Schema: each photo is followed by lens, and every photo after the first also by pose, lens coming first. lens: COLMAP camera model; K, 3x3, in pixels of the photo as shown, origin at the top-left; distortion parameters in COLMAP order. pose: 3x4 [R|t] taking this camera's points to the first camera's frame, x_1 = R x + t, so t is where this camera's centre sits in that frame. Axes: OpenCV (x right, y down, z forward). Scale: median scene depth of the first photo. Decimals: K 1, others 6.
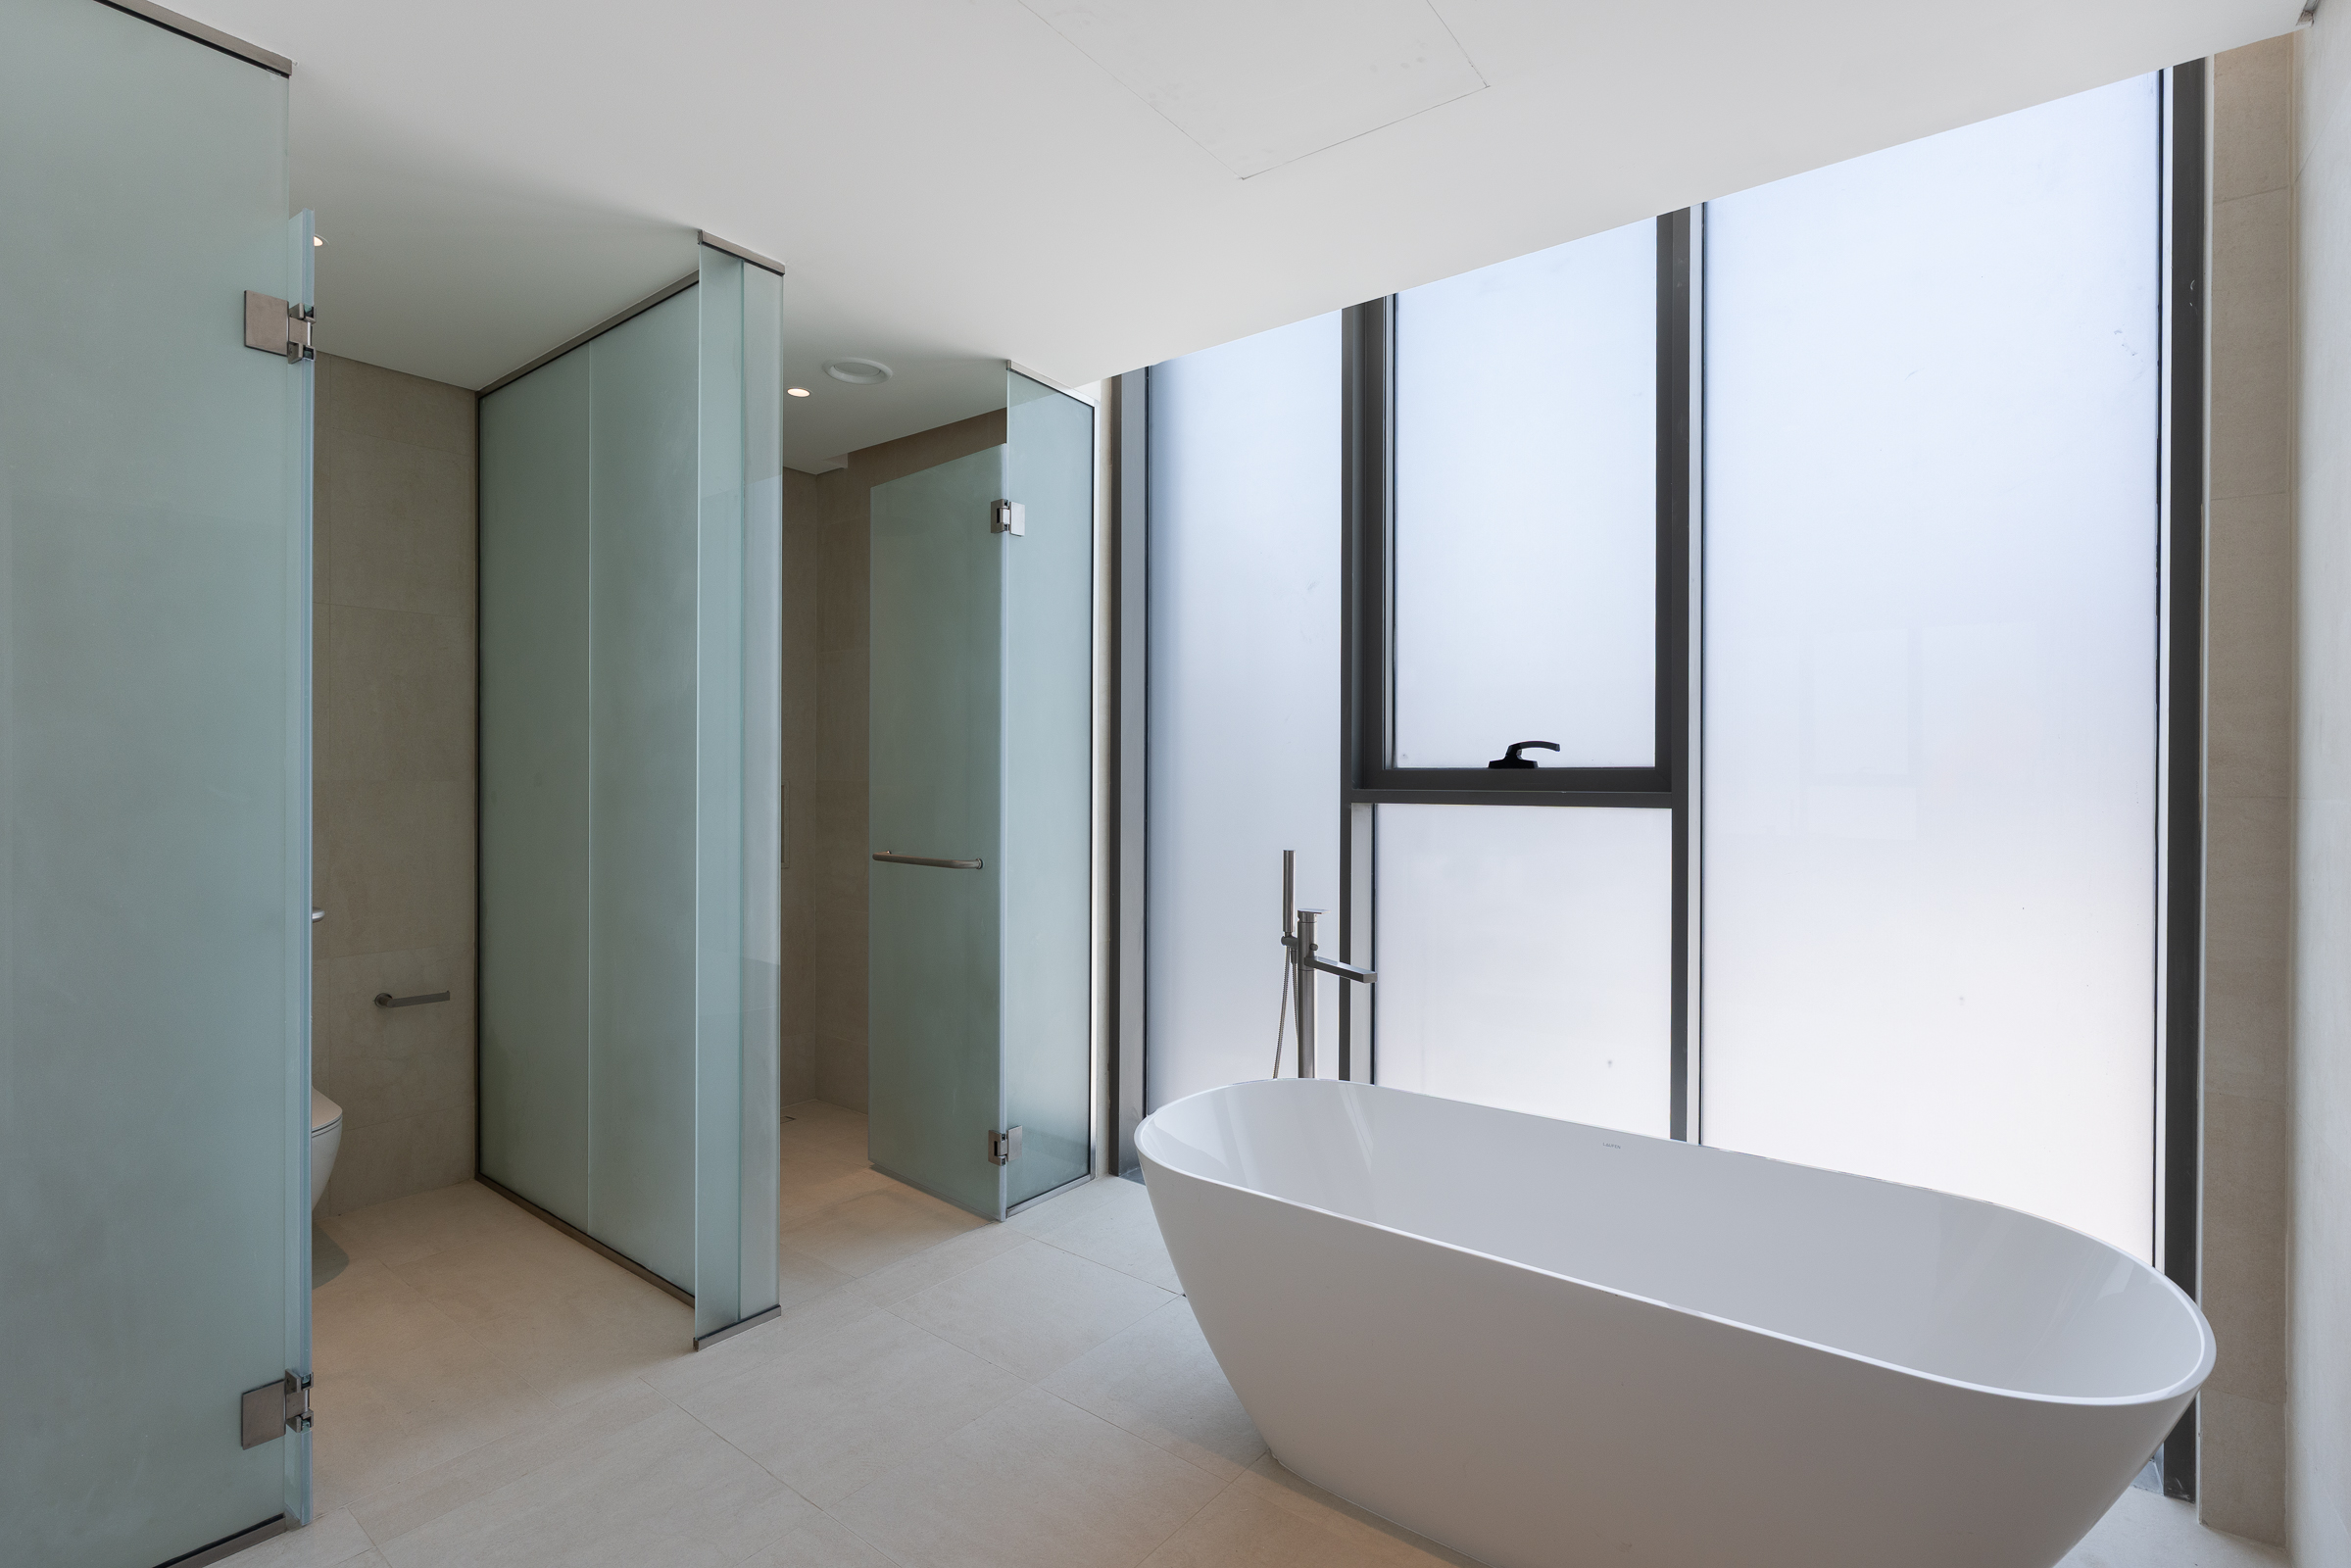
lens RADIAL K [[1069.1, 0, 1173.6], [0, 1069.1, 775.4], [0, 0, 1]] dist [-0.006214, 0.002167]
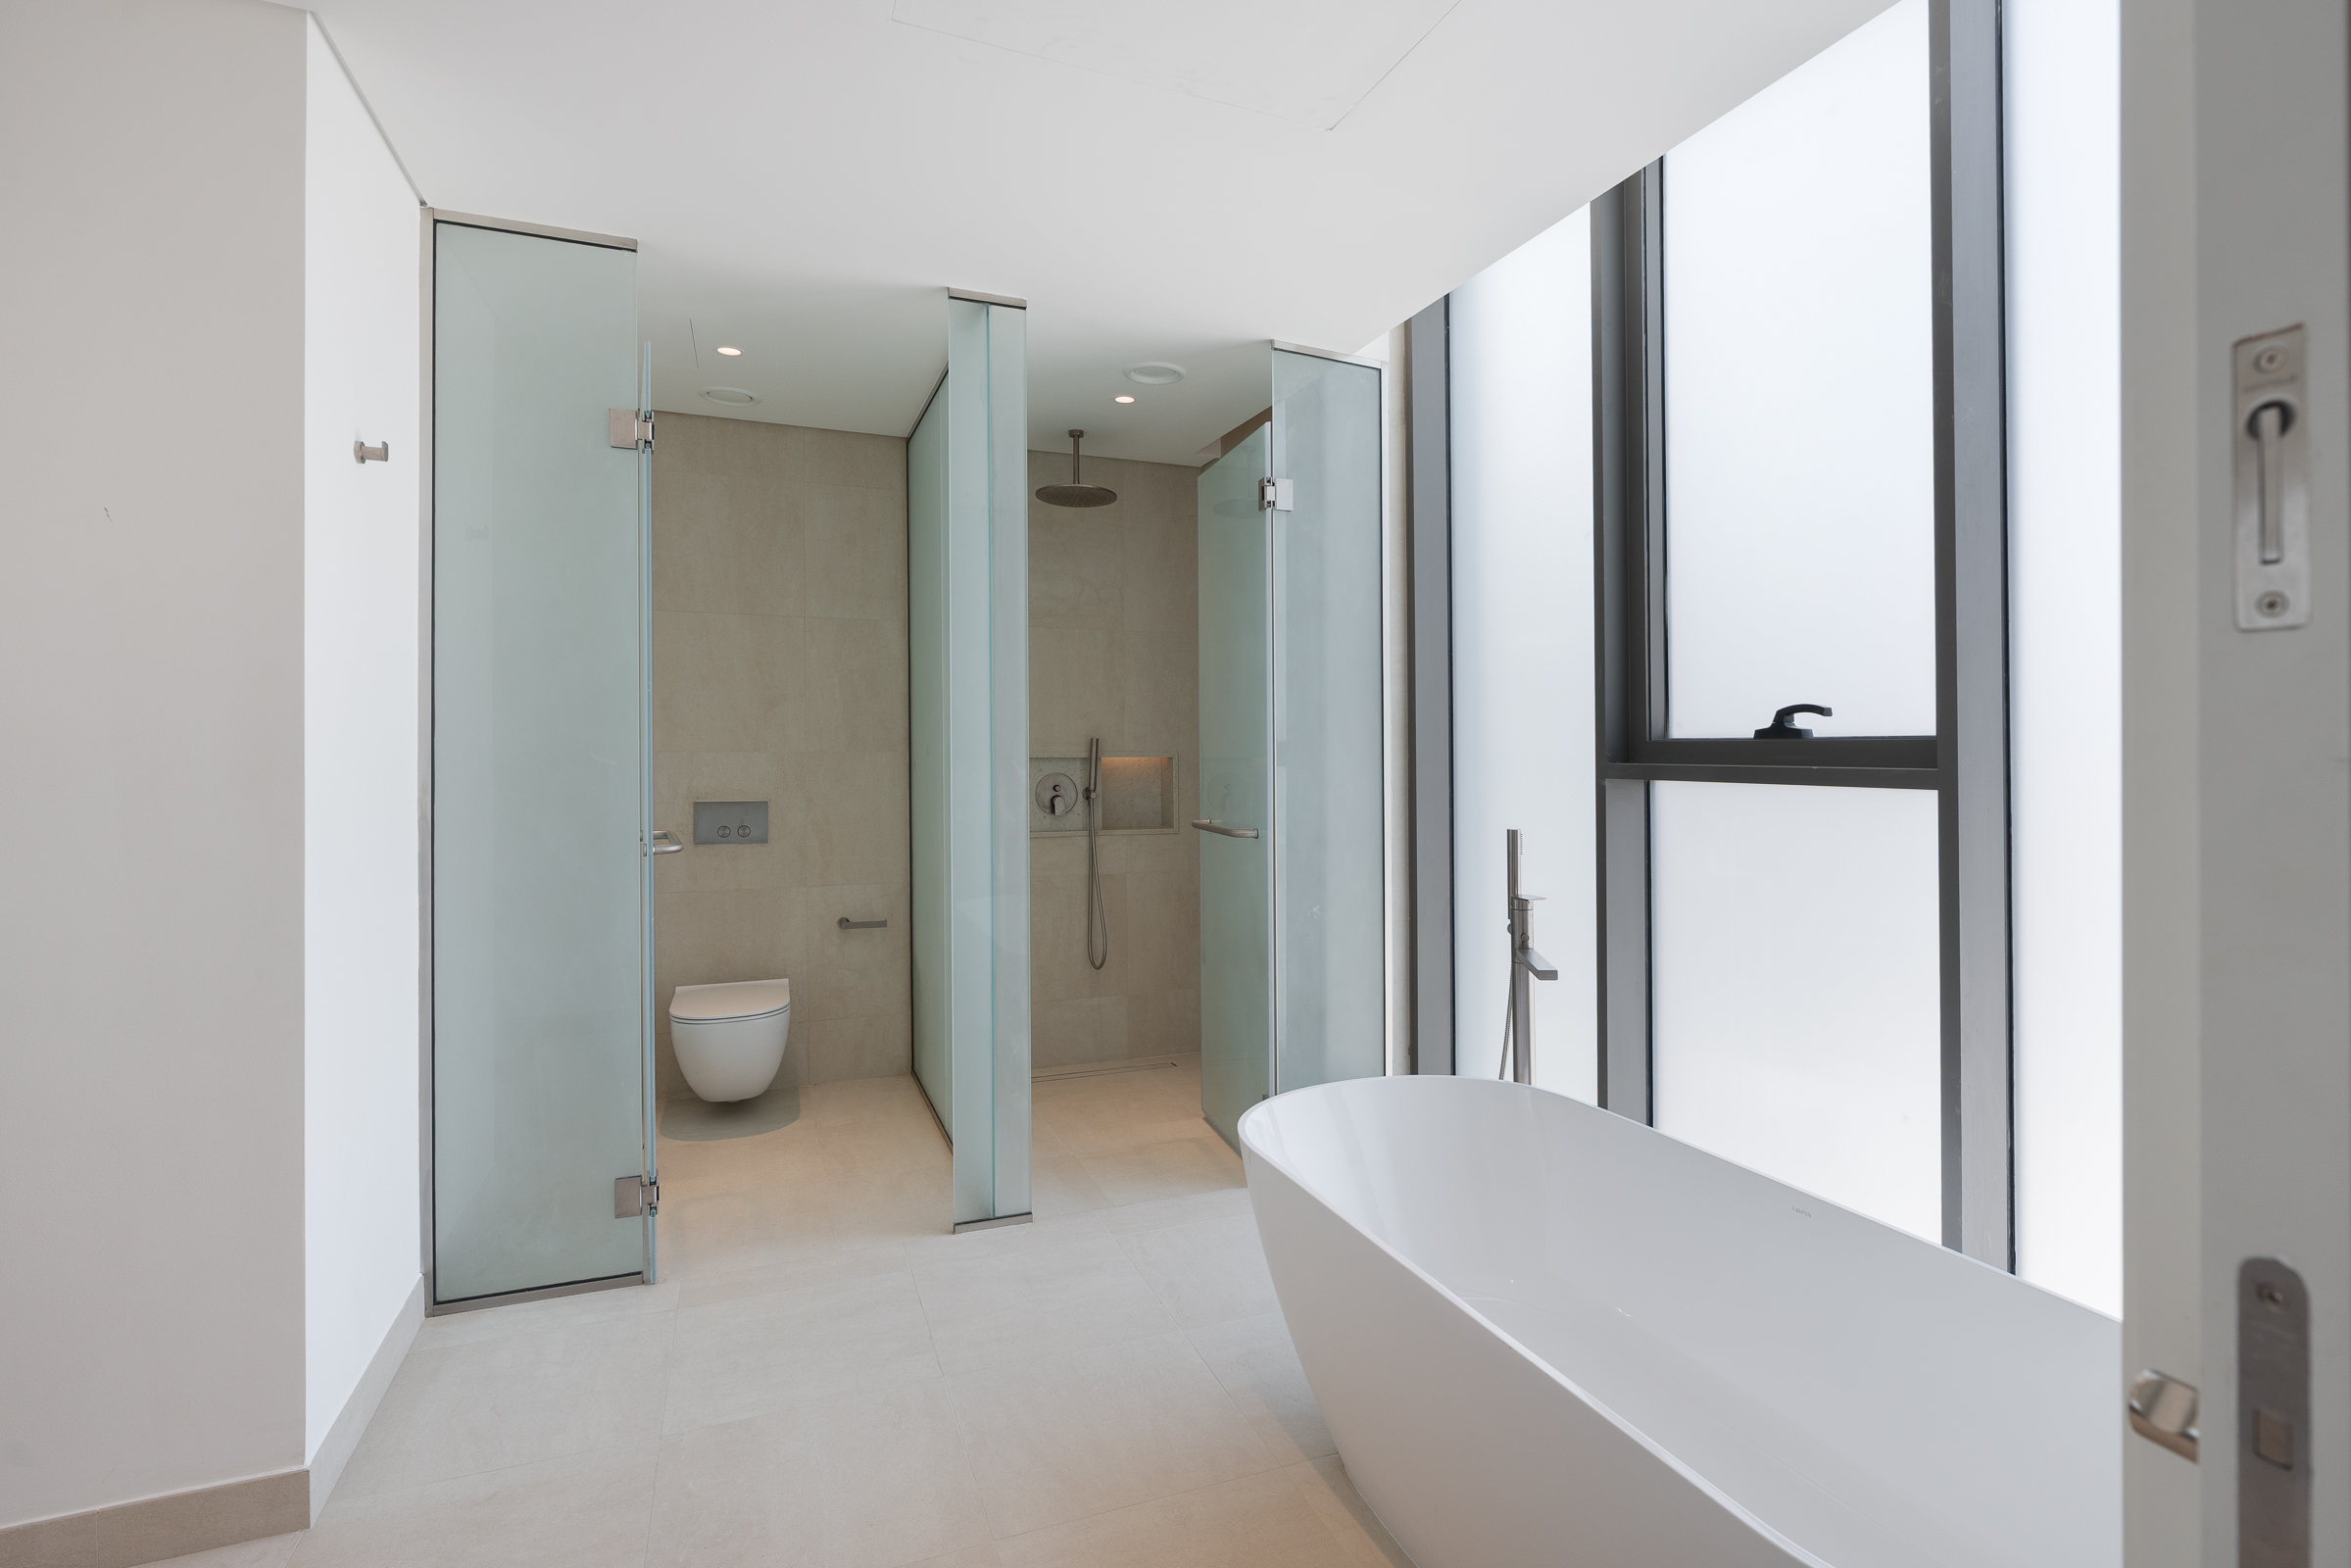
lens RADIAL K [[1069.1, 0, 1104.3], [0, 1069.1, 746.8], [0, 0, 1]] dist [-0.006214, 0.002167]
pose [[0.876197, 0.000183, -0.481953, 0.211254], [-0.001190, 0.999998, -0.001782, 0.001427], [0.481951, 0.002135, 0.876195, 0.032806]]
